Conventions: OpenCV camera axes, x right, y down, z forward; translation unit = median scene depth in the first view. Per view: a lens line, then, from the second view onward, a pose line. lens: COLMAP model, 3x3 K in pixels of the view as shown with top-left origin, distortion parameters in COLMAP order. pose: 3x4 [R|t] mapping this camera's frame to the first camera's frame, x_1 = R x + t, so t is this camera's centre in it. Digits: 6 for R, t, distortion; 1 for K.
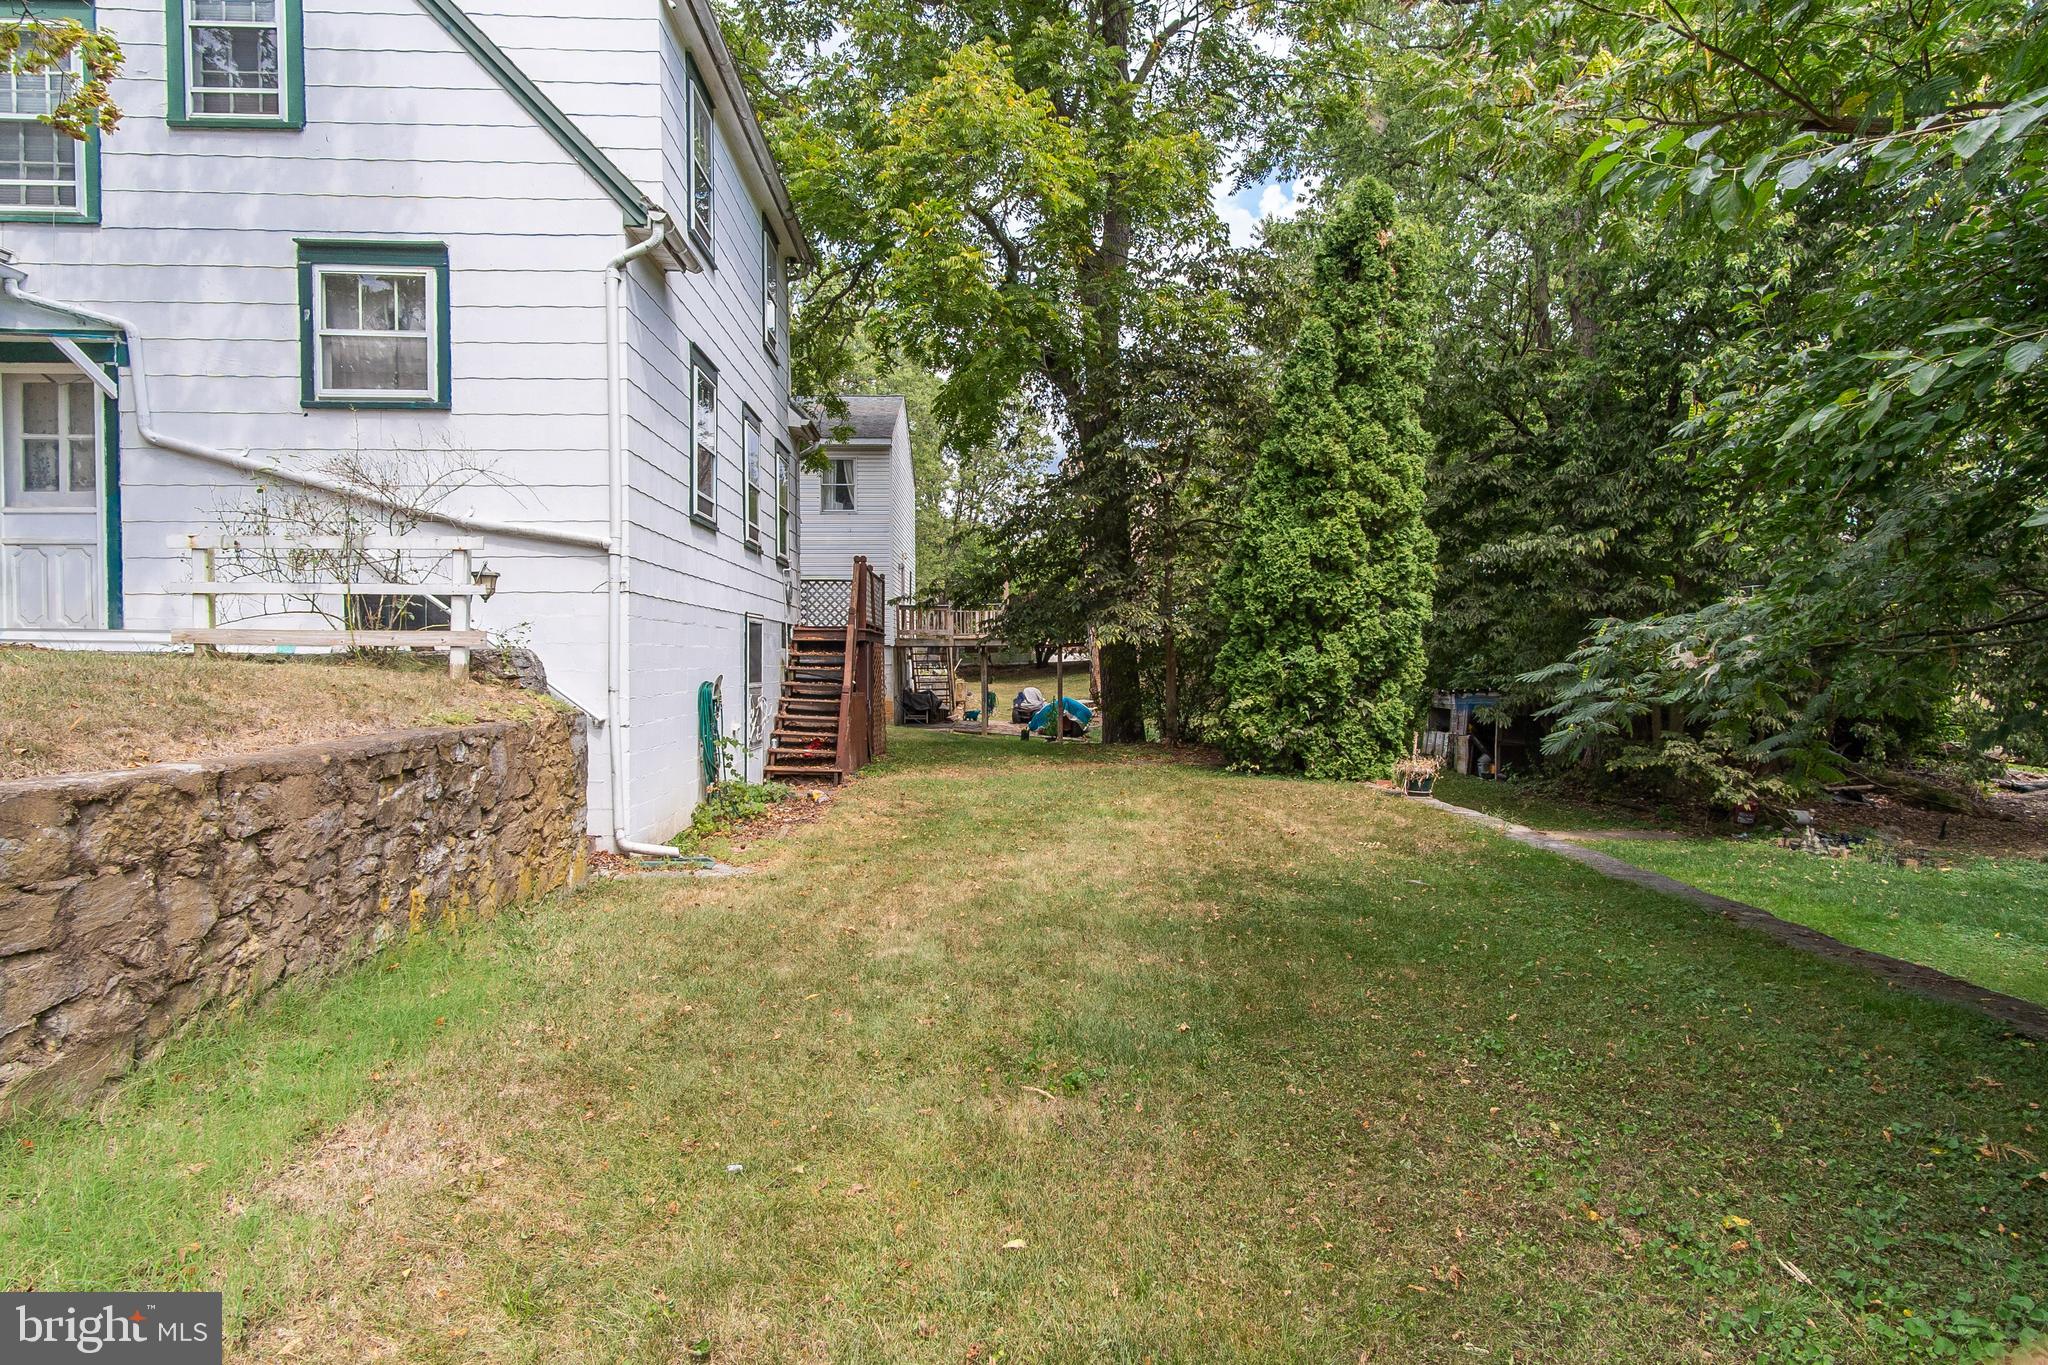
lens RADIAL K [[1098.5, 0, 1005.0], [0, 1098.5, 677.9], [0, 0, 1]] dist [0.004498, 0.002106]
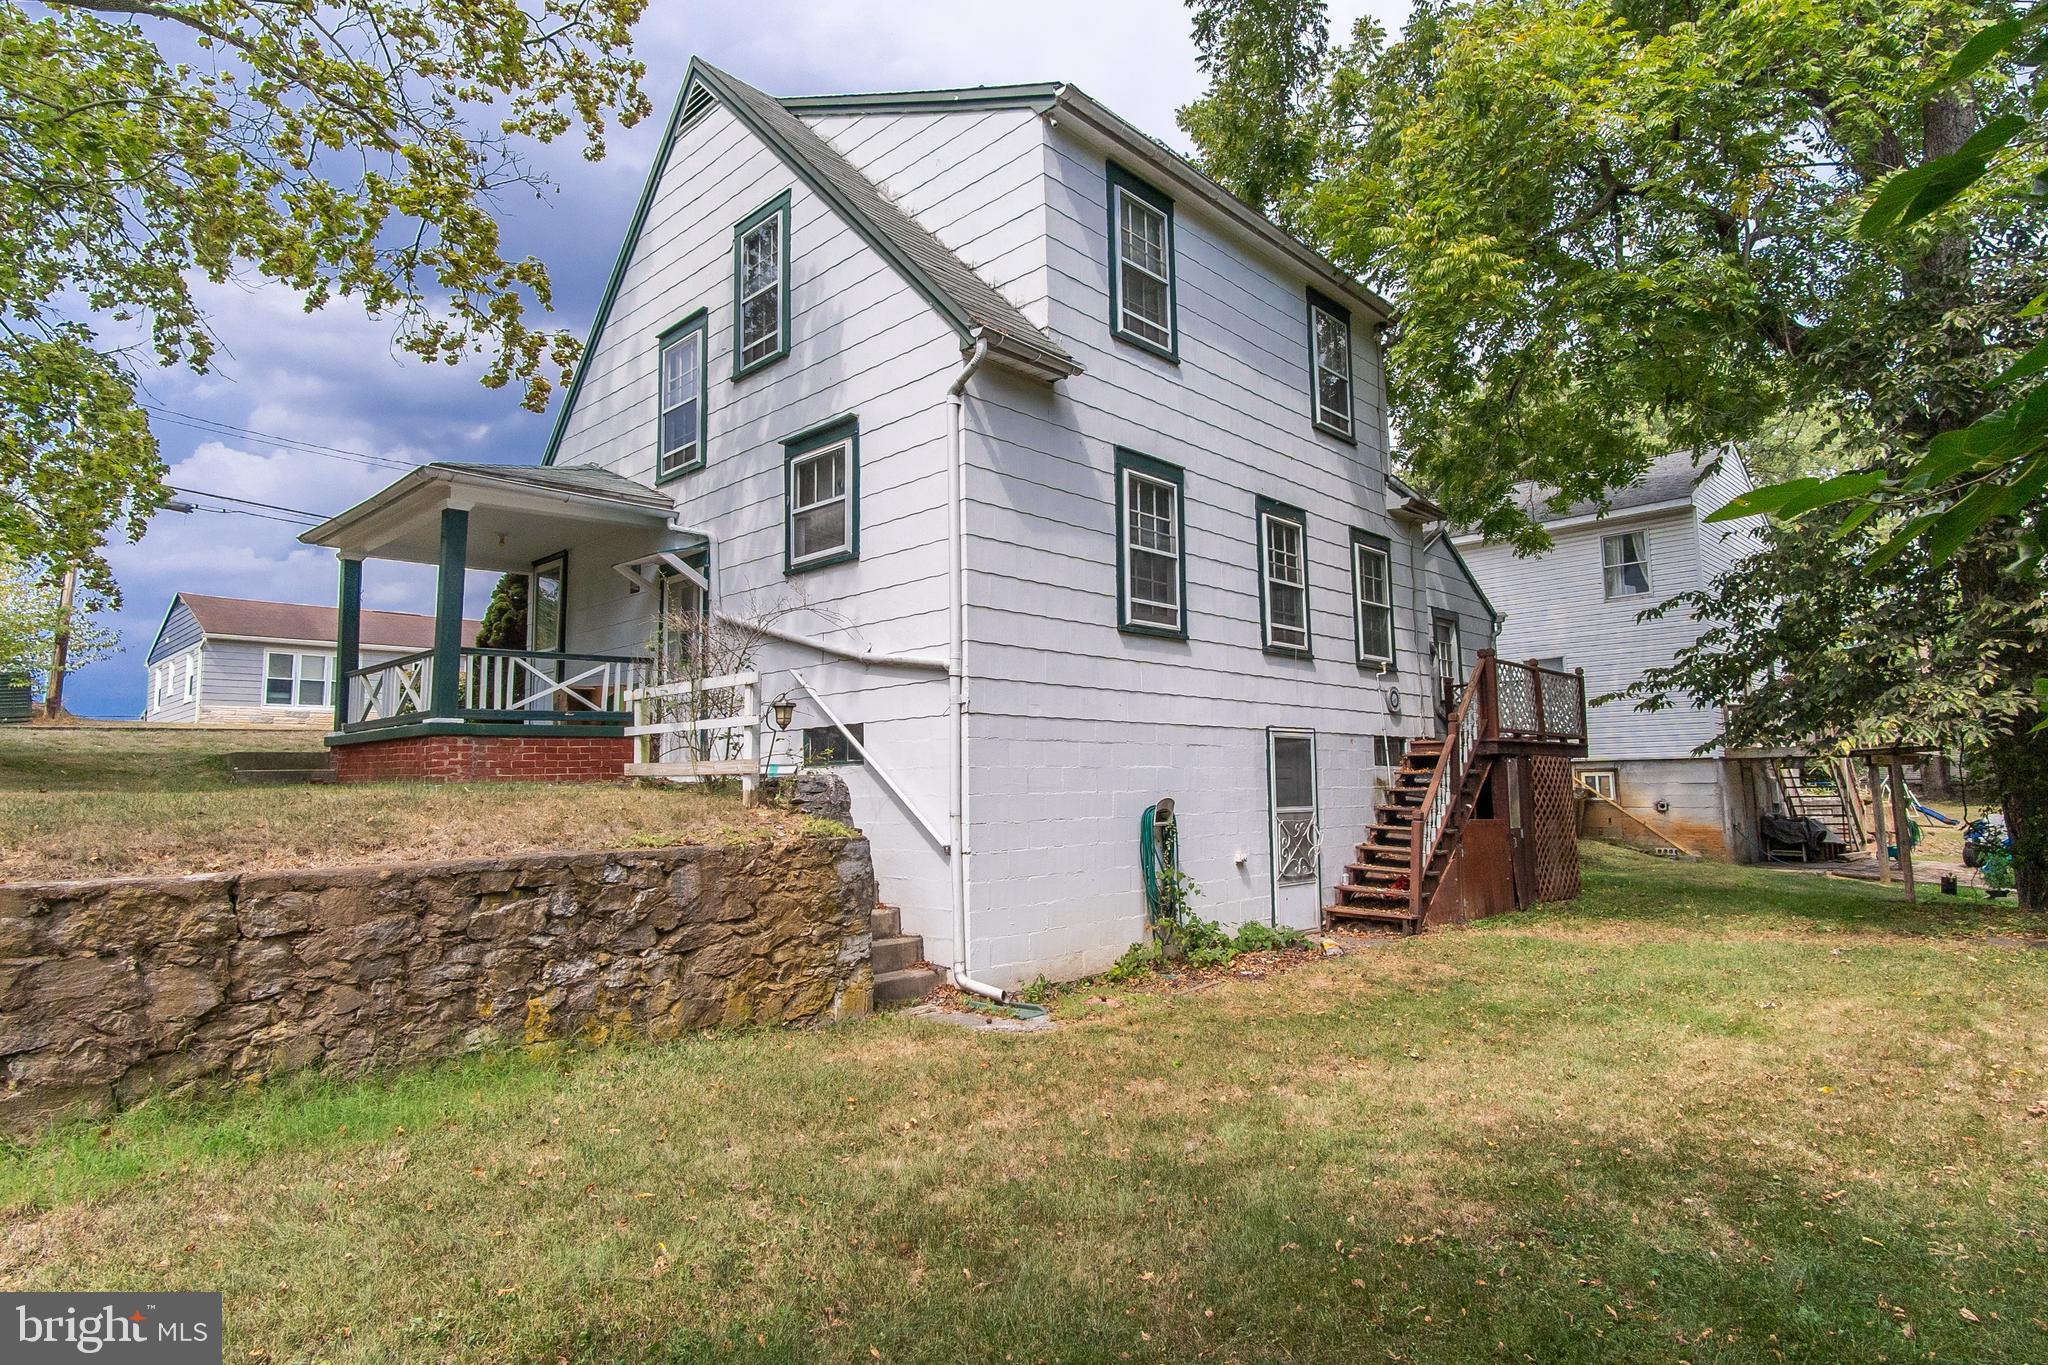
lens RADIAL K [[1098.5, 0, 1035.8], [0, 1098.5, 674.6], [0, 0, 1]] dist [0.004498, 0.002106]
pose [[0.690375, -0.085947, -0.718329, 0.574238], [0.003492, 0.993302, -0.115491, 0.000509], [0.723444, 0.077223, 0.686051, 0.548790]]
